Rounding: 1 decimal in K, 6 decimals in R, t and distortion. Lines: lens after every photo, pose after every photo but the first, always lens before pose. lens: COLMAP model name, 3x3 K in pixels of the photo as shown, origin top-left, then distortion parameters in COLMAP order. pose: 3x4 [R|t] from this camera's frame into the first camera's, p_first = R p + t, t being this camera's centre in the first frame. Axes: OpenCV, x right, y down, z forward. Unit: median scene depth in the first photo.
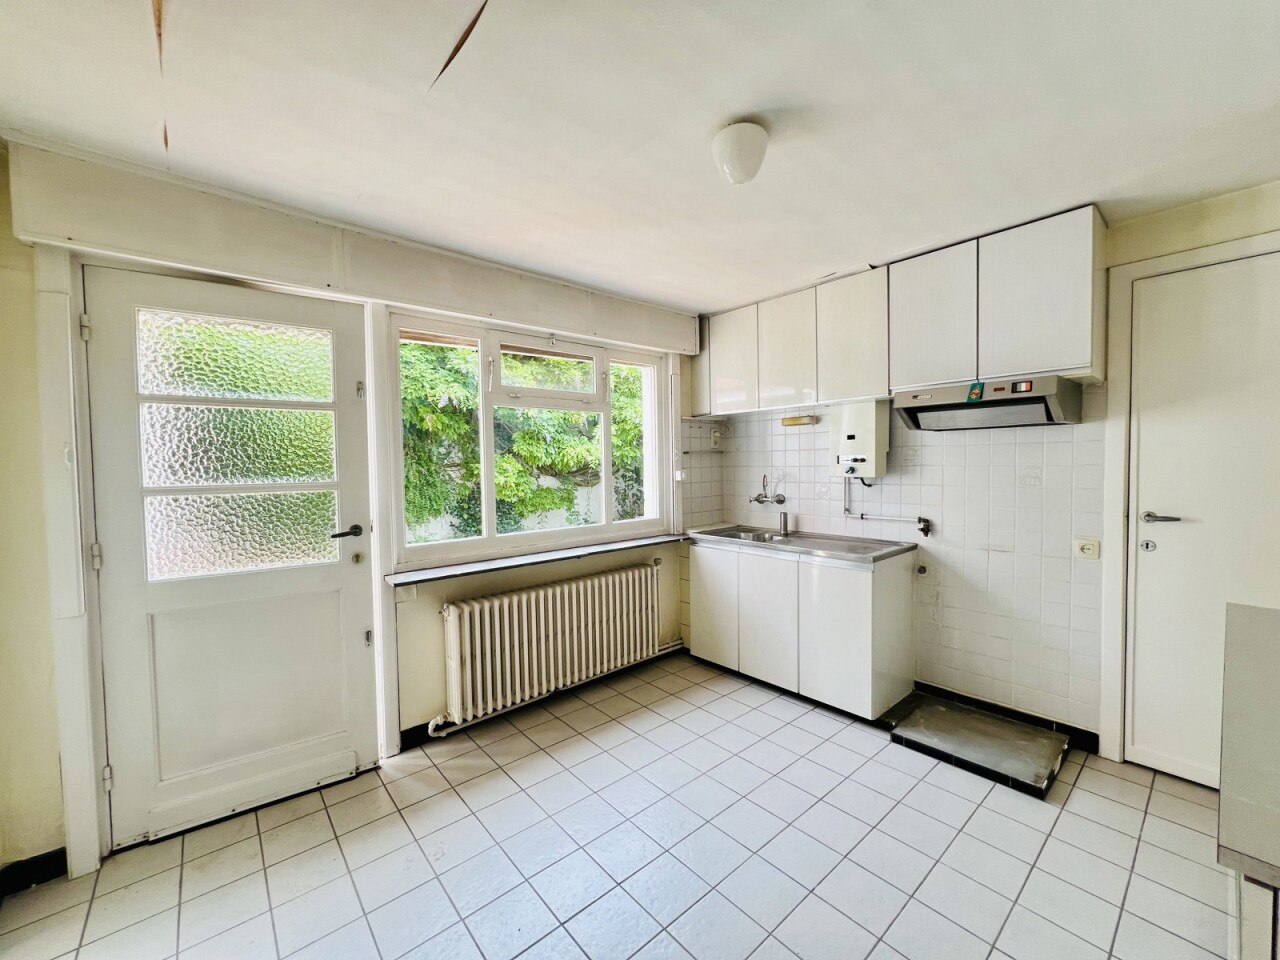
lens RADIAL K [[521.0, 0, 680.8], [0, 521.0, 474.8], [0, 0, 1]] dist [-0.000214, 0.001801]
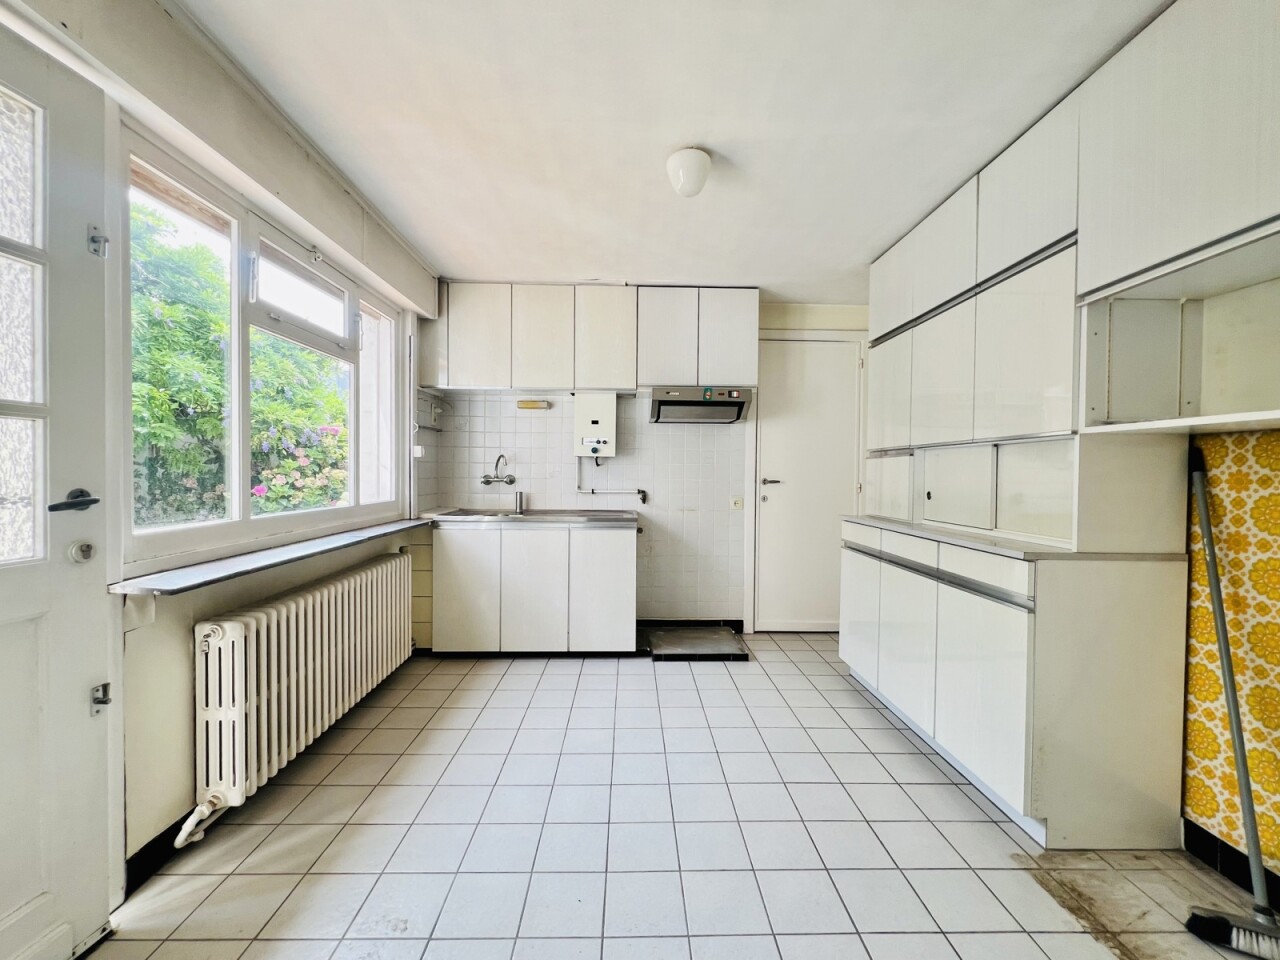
lens RADIAL K [[521.0, 0, 658.6], [0, 521.0, 476.9], [0, 0, 1]] dist [-0.000214, 0.001801]
pose [[0.640010, 0.007360, 0.768332, -0.513640], [0.006665, 0.999863, -0.015130, 0.074419], [-0.768338, 0.014804, 0.639873, 0.156923]]
